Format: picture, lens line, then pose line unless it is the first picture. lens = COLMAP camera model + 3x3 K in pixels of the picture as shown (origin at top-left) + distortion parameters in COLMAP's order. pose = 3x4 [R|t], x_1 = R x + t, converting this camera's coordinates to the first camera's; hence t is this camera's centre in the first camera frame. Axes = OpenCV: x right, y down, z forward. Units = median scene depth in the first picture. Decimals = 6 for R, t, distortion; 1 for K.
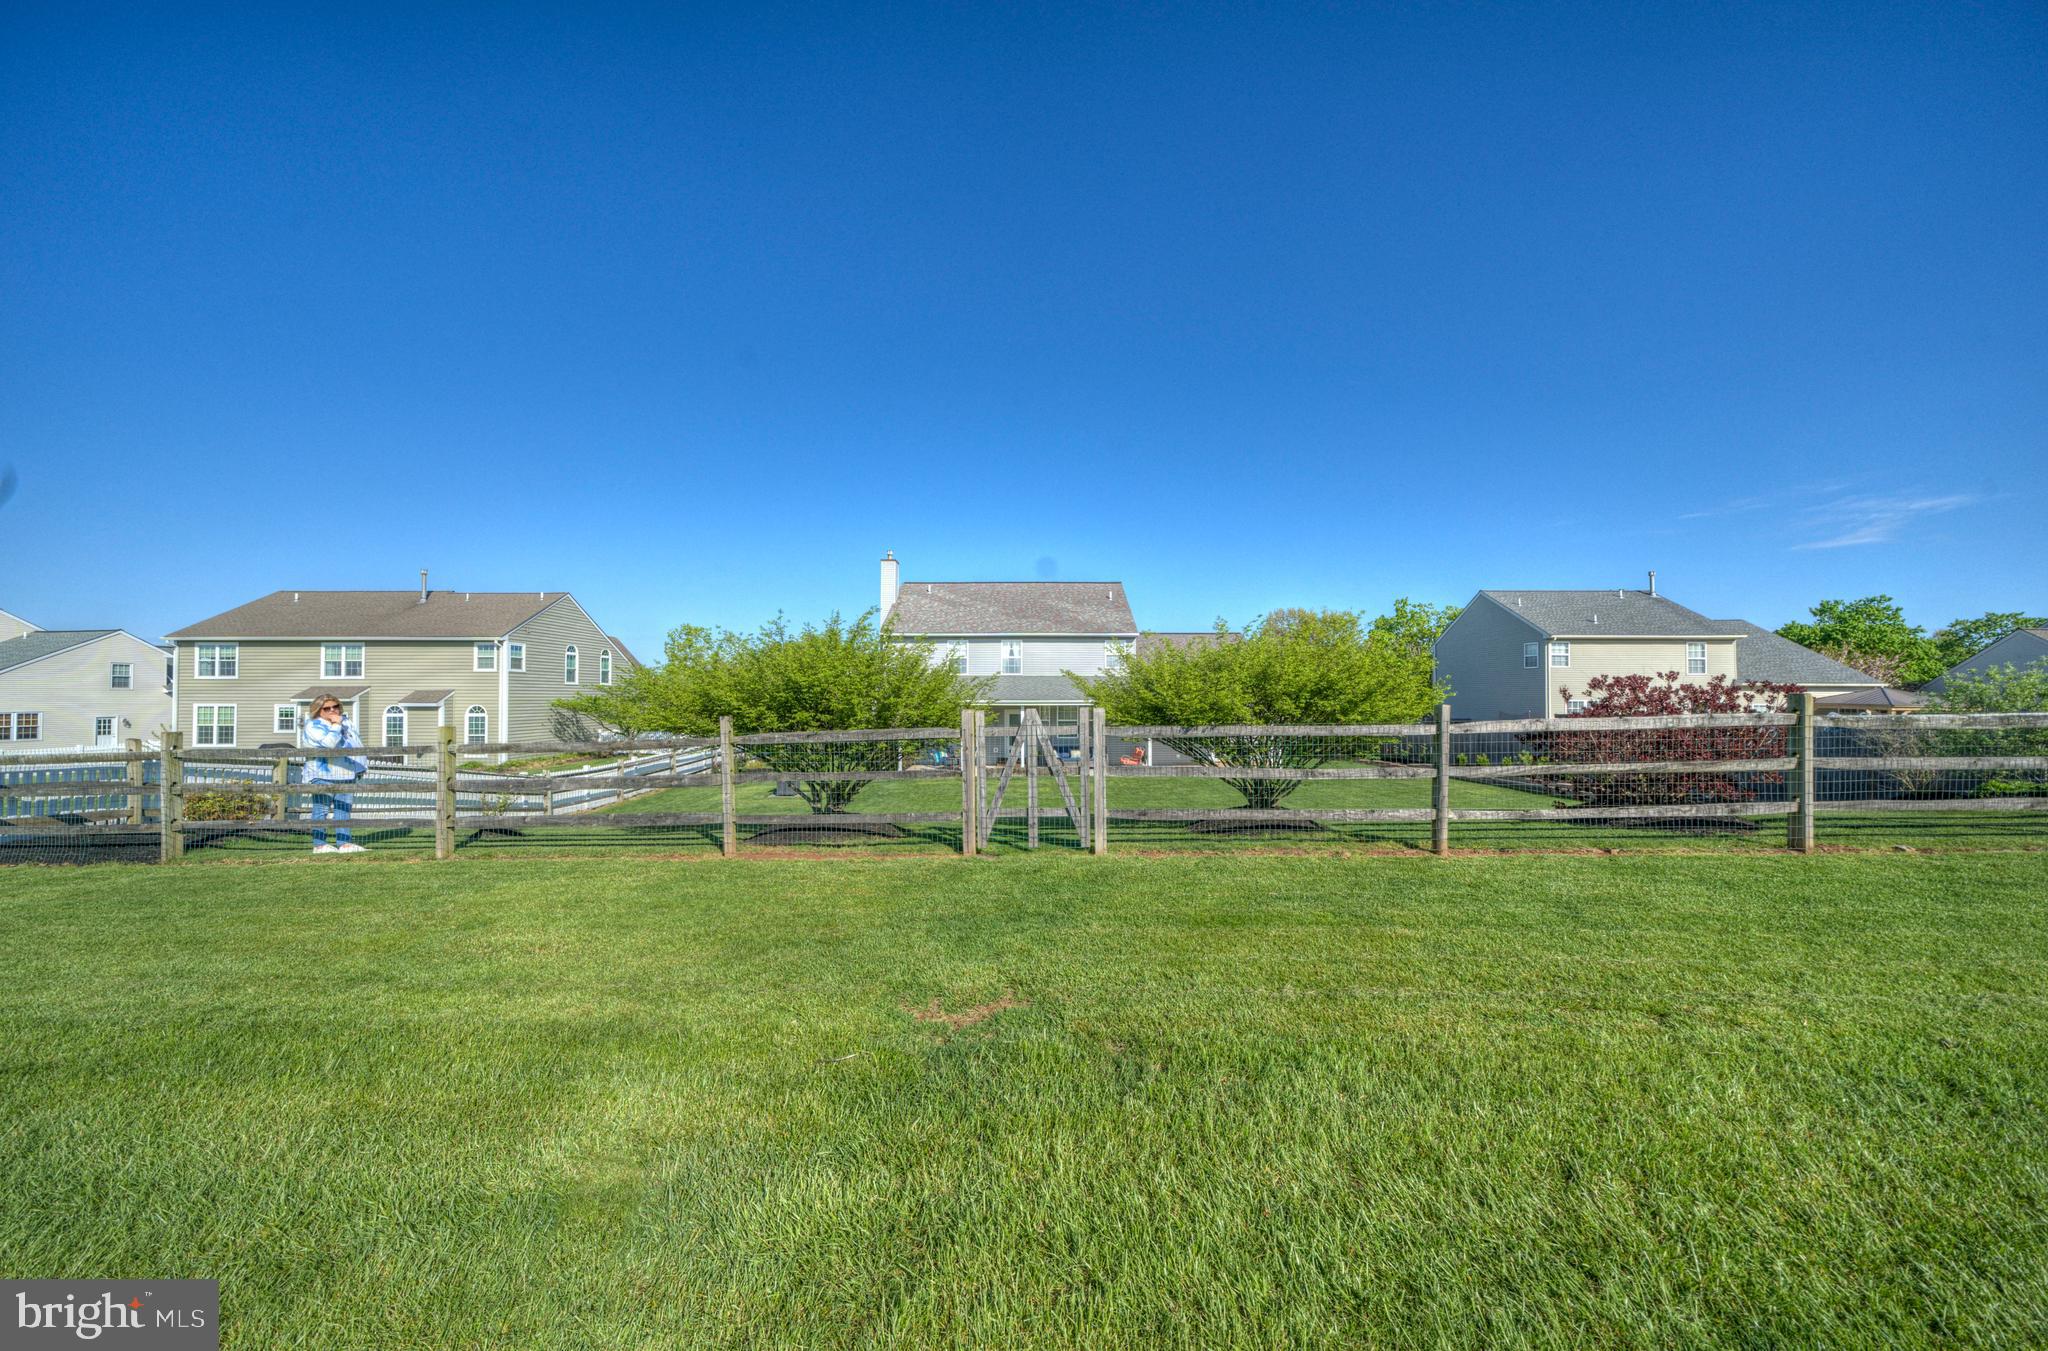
lens RADIAL K [[718.6, 0, 1010.3], [0, 718.6, 677.8], [0, 0, 1]] dist [-0.025592, 0.000017]
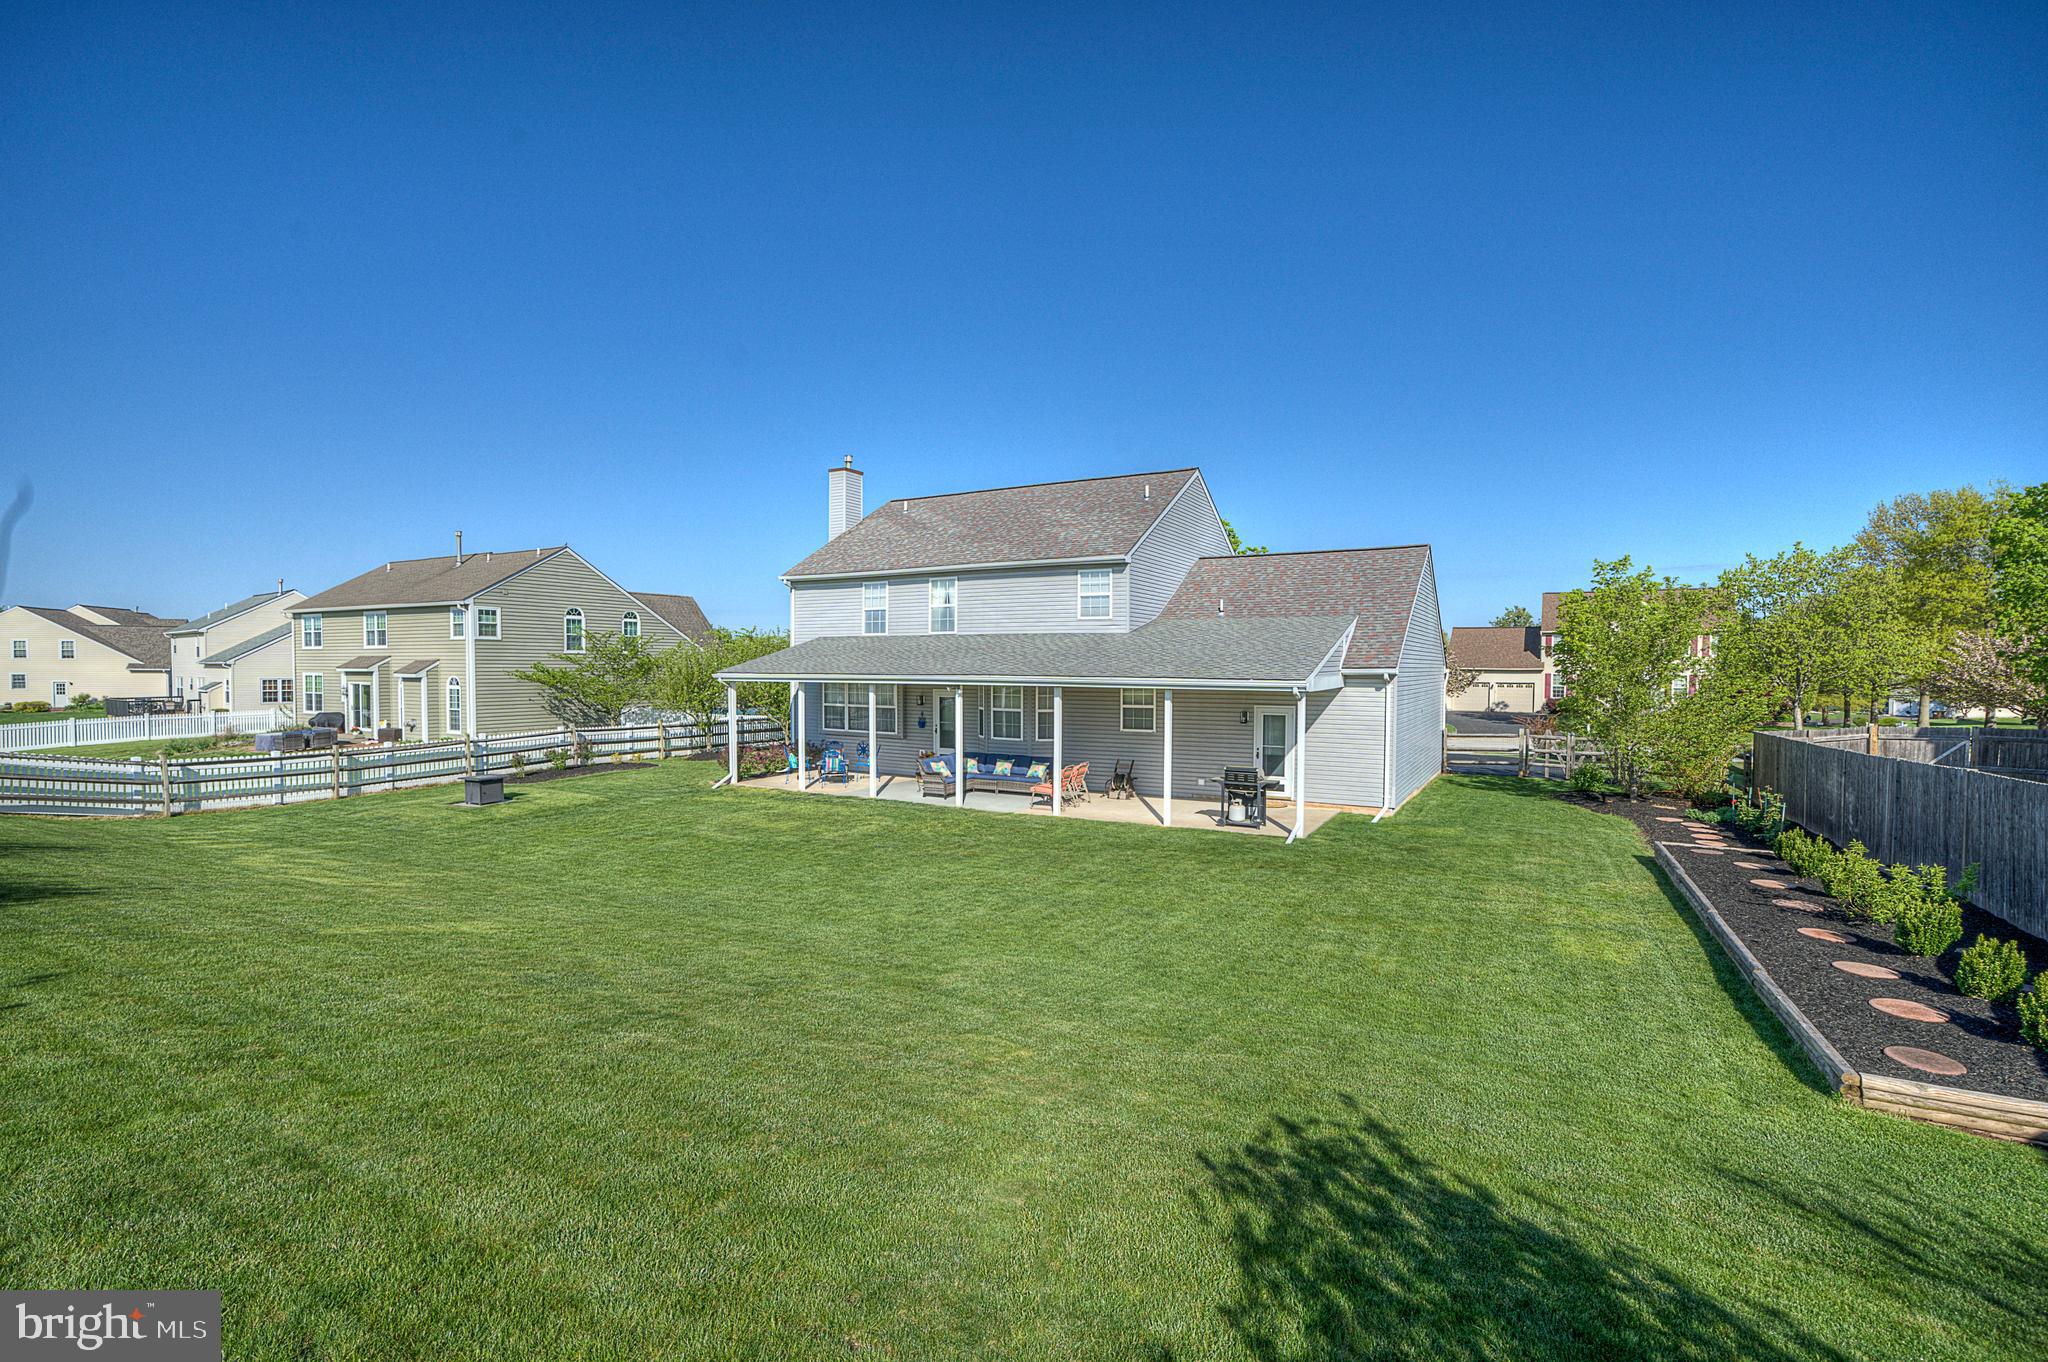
lens RADIAL K [[925.5, 0, 978.9], [0, 925.5, 689.7], [0, 0, 1]] dist [-0.000052, -0.000049]
pose [[0.859575, 0.016049, -0.510757, 1.289719], [0.009043, 0.998872, 0.046606, 0.019384], [0.510929, -0.044680, 0.858461, 0.967595]]
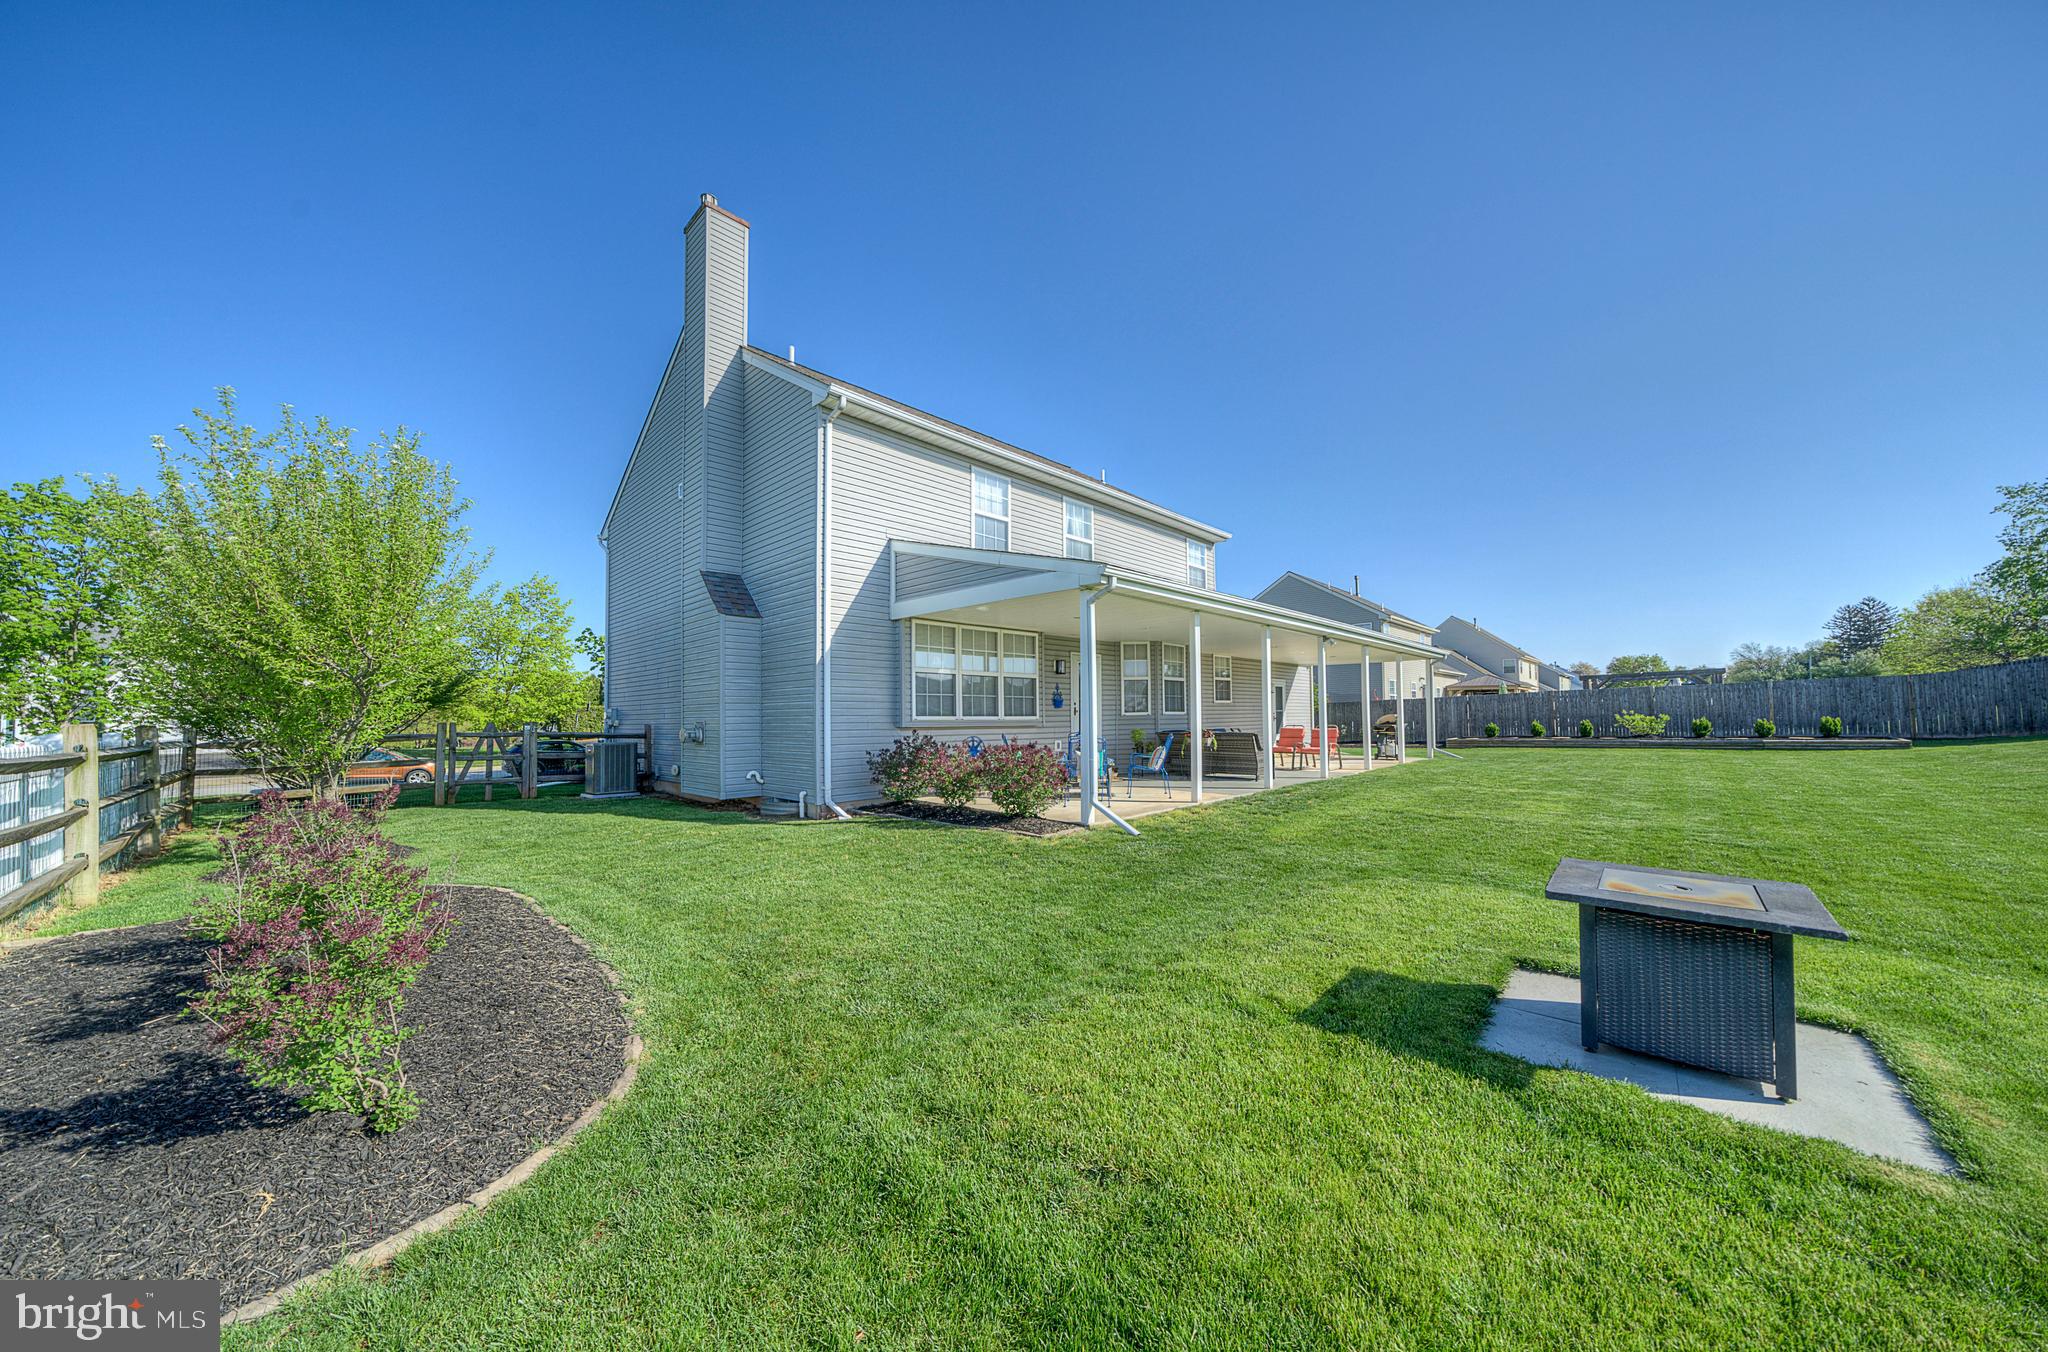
lens RADIAL K [[718.9, 0, 1020.1], [0, 718.9, 703.6], [0, 0, 1]] dist [-0.008119, 0.000166]
pose [[0.665893, 0.005622, 0.746026, -1.057674], [-0.009593, 0.999953, 0.001028, 0.220295], [-0.745986, -0.007841, 0.665916, 2.134668]]
